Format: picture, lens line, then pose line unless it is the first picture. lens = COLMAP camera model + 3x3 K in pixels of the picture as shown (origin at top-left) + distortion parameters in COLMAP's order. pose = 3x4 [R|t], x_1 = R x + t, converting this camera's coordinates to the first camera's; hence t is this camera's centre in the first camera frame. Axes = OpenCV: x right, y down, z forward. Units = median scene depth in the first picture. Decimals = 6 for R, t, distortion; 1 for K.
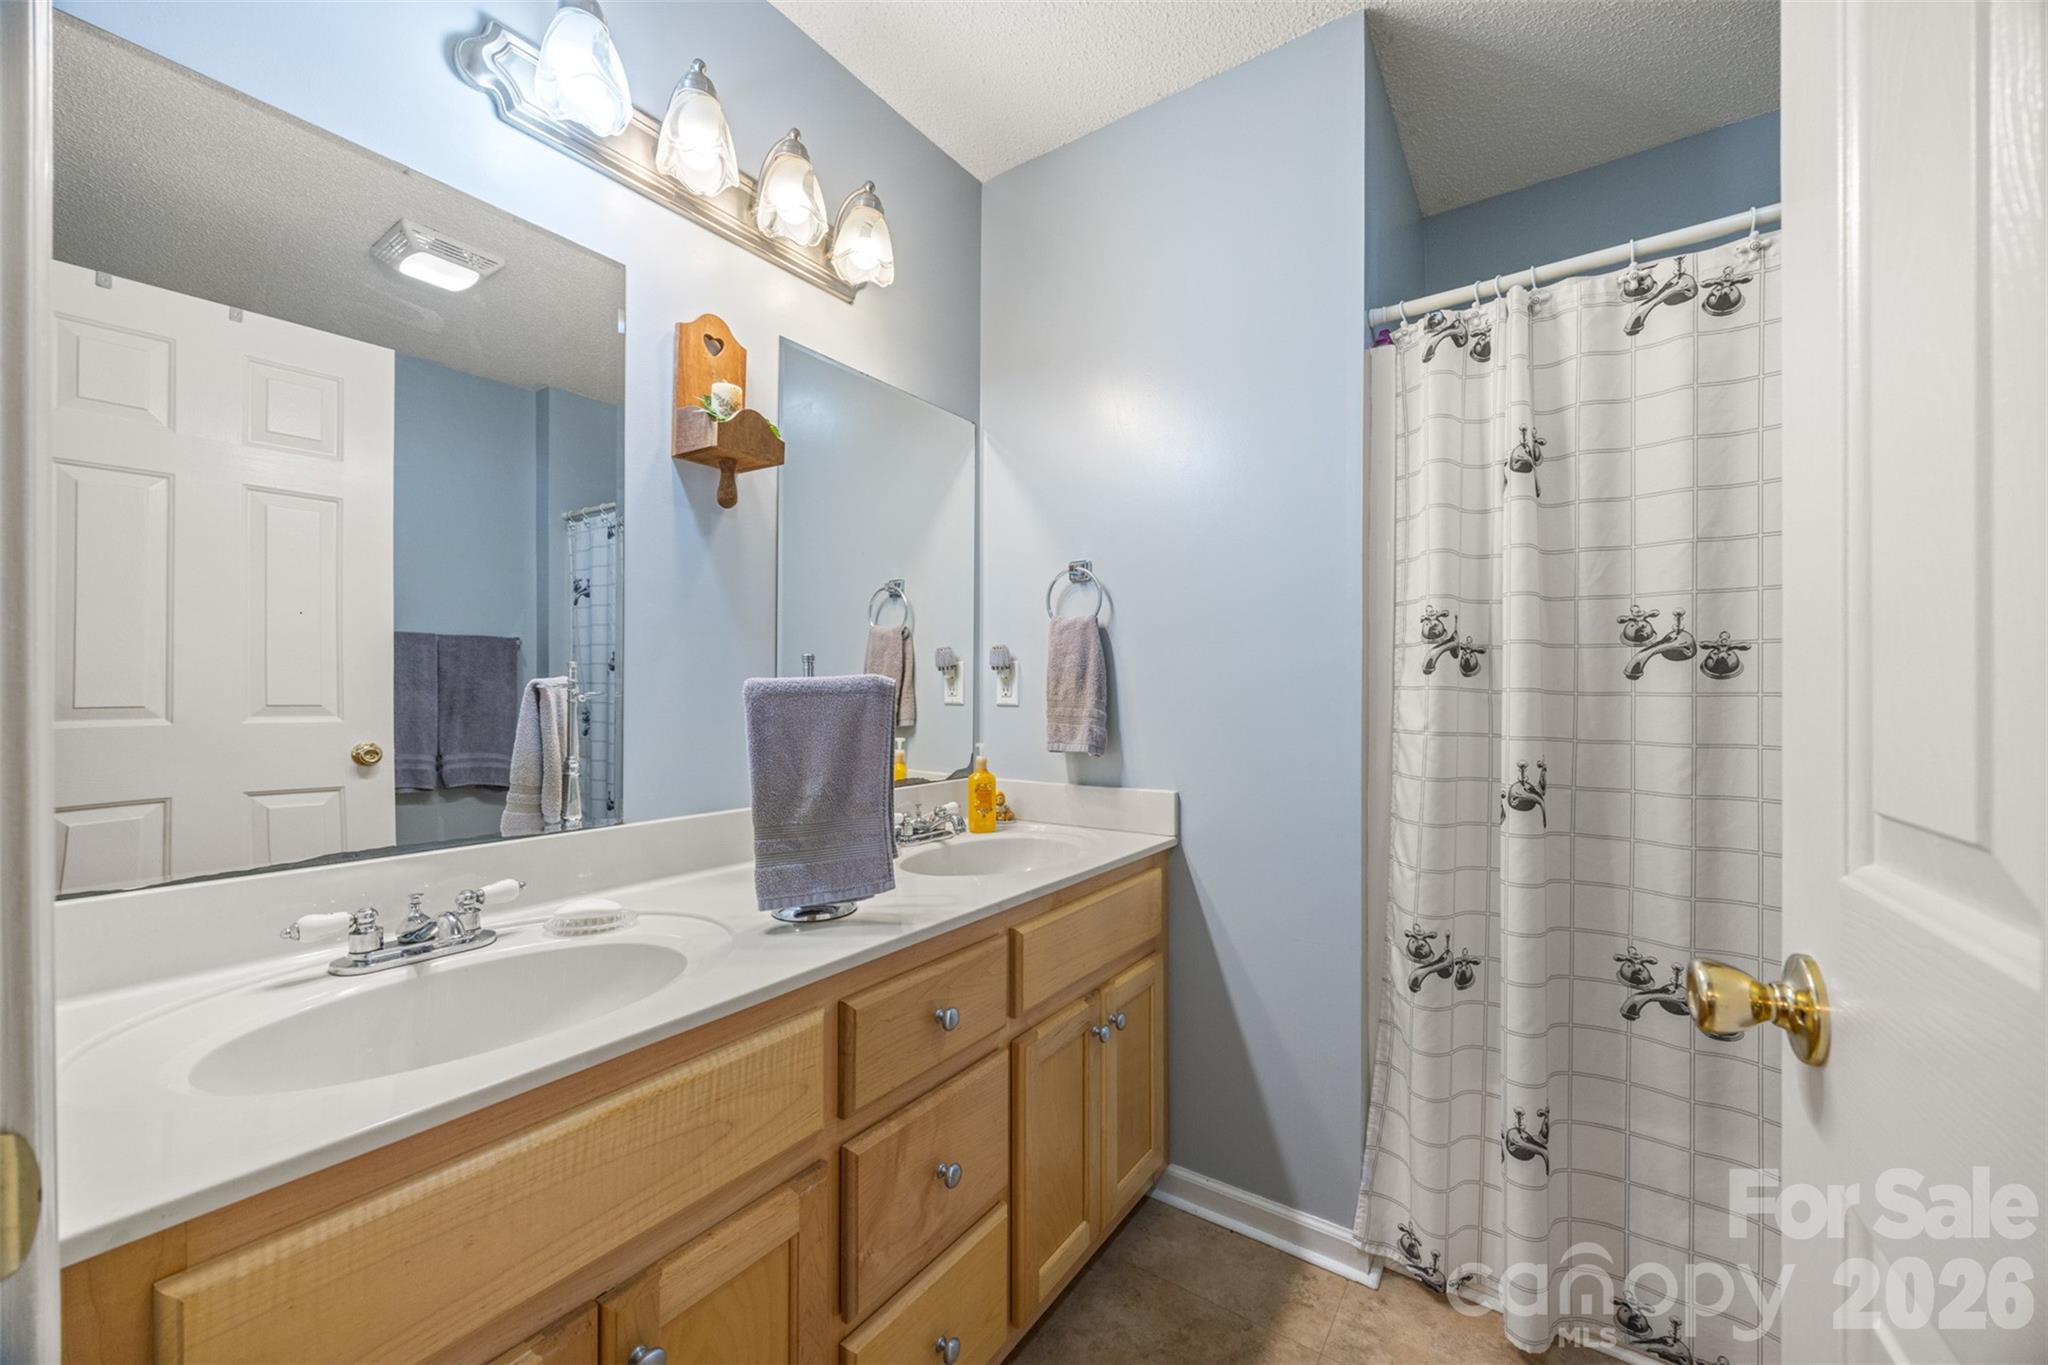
lens RADIAL K [[782.5, 0, 1024.2], [0, 782.5, 686.1], [0, 0, 1]] dist [-0.004643, 0.000596]
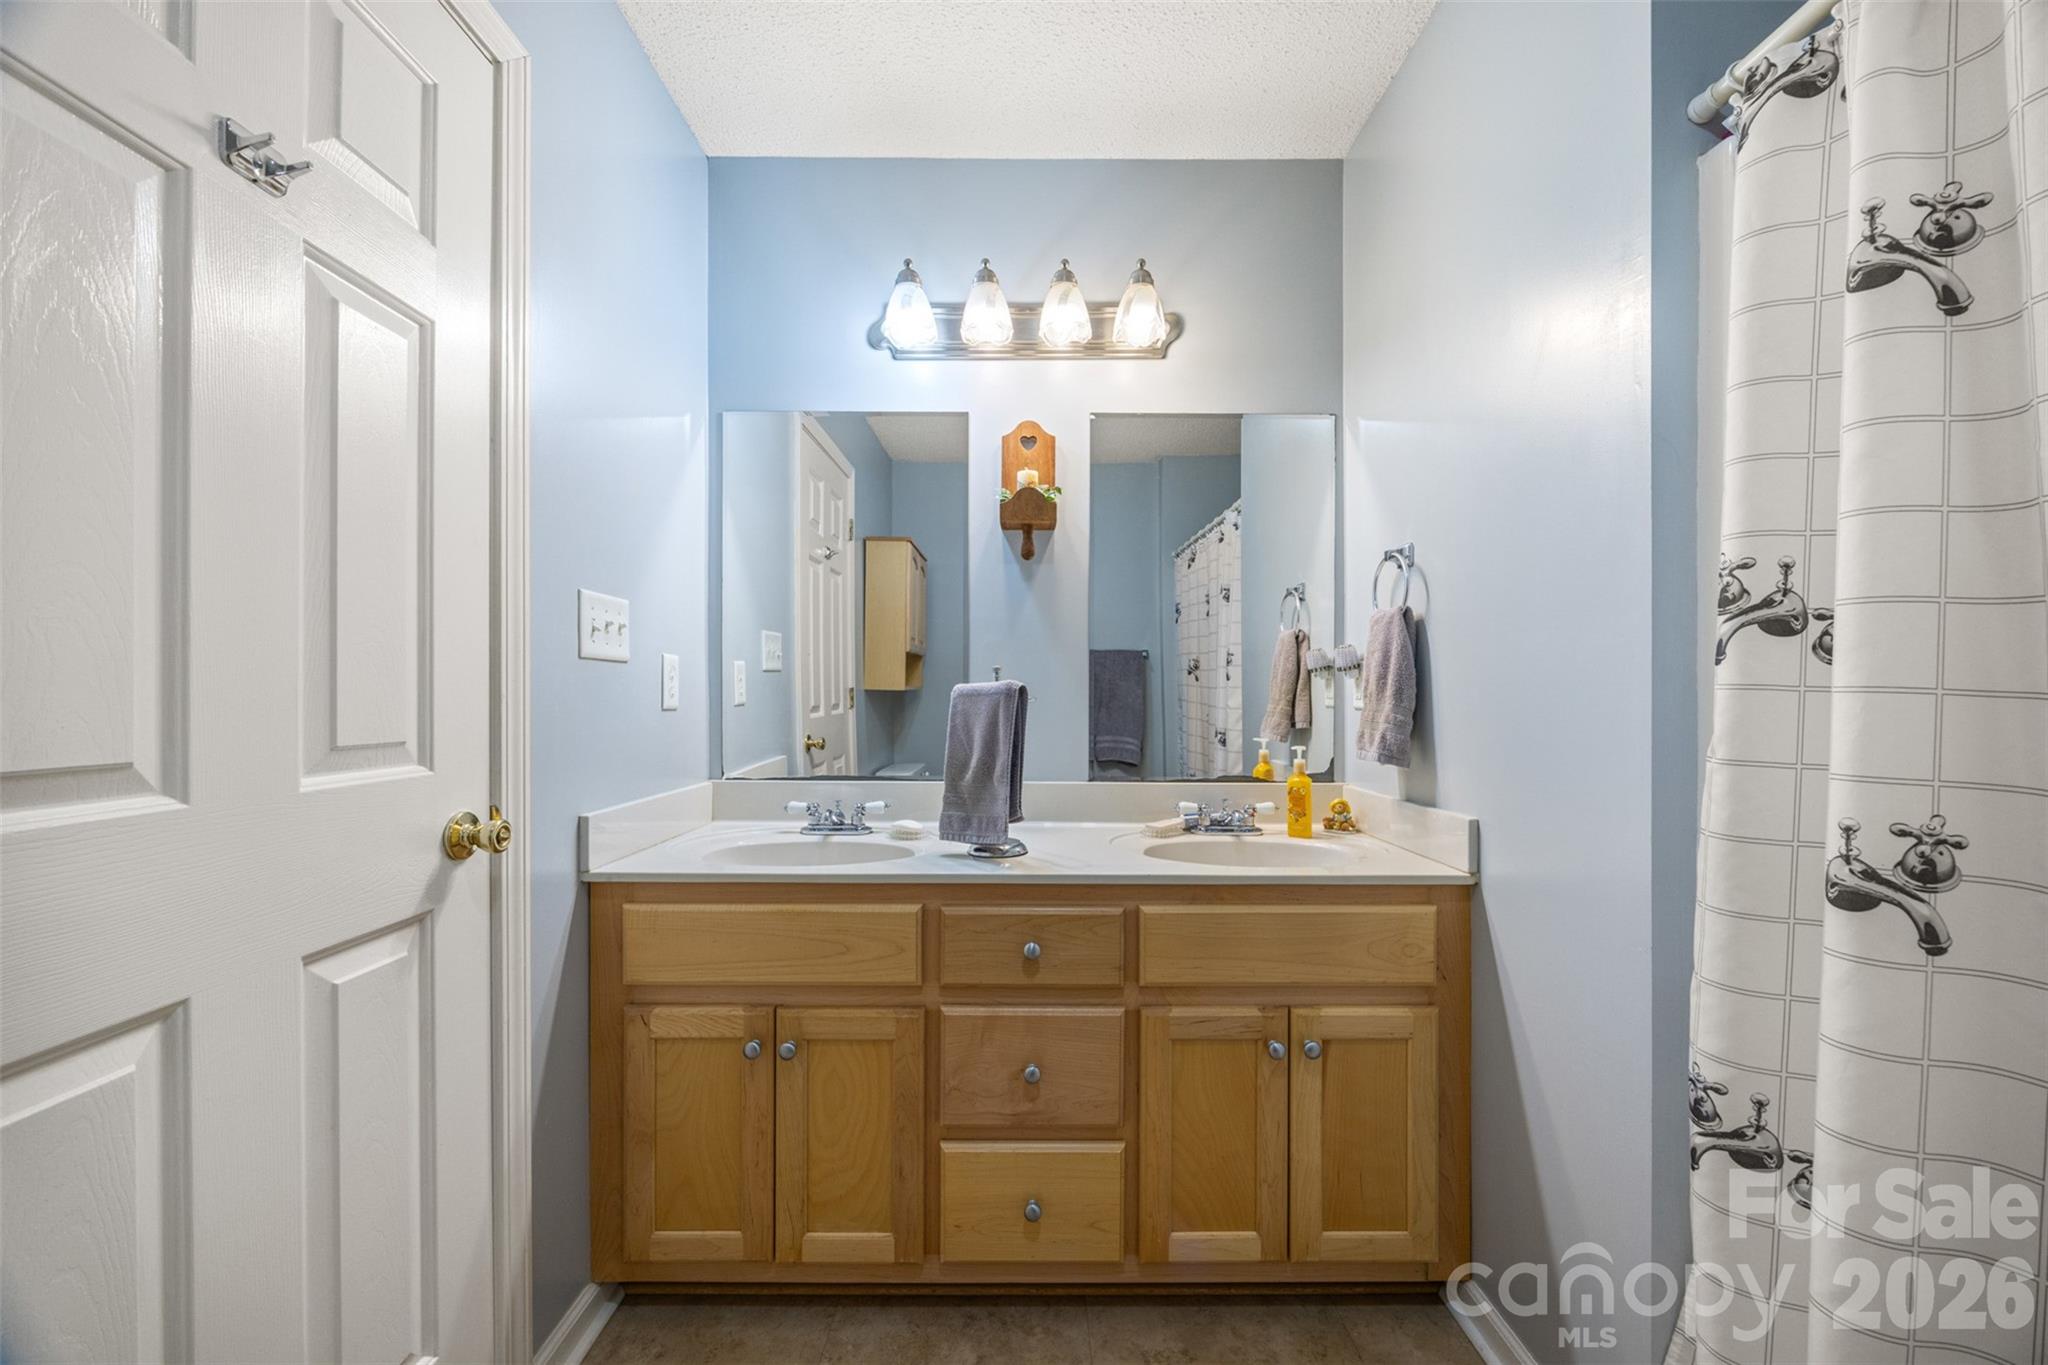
lens RADIAL K [[782.5, 0, 1027.8], [0, 782.5, 693.2], [0, 0, 1]] dist [-0.004643, 0.000596]
pose [[0.577130, 0.001076, -0.816652, 0.749226], [0.004780, 0.999978, 0.004695, -0.000663], [0.816639, -0.006613, 0.577112, 0.205265]]
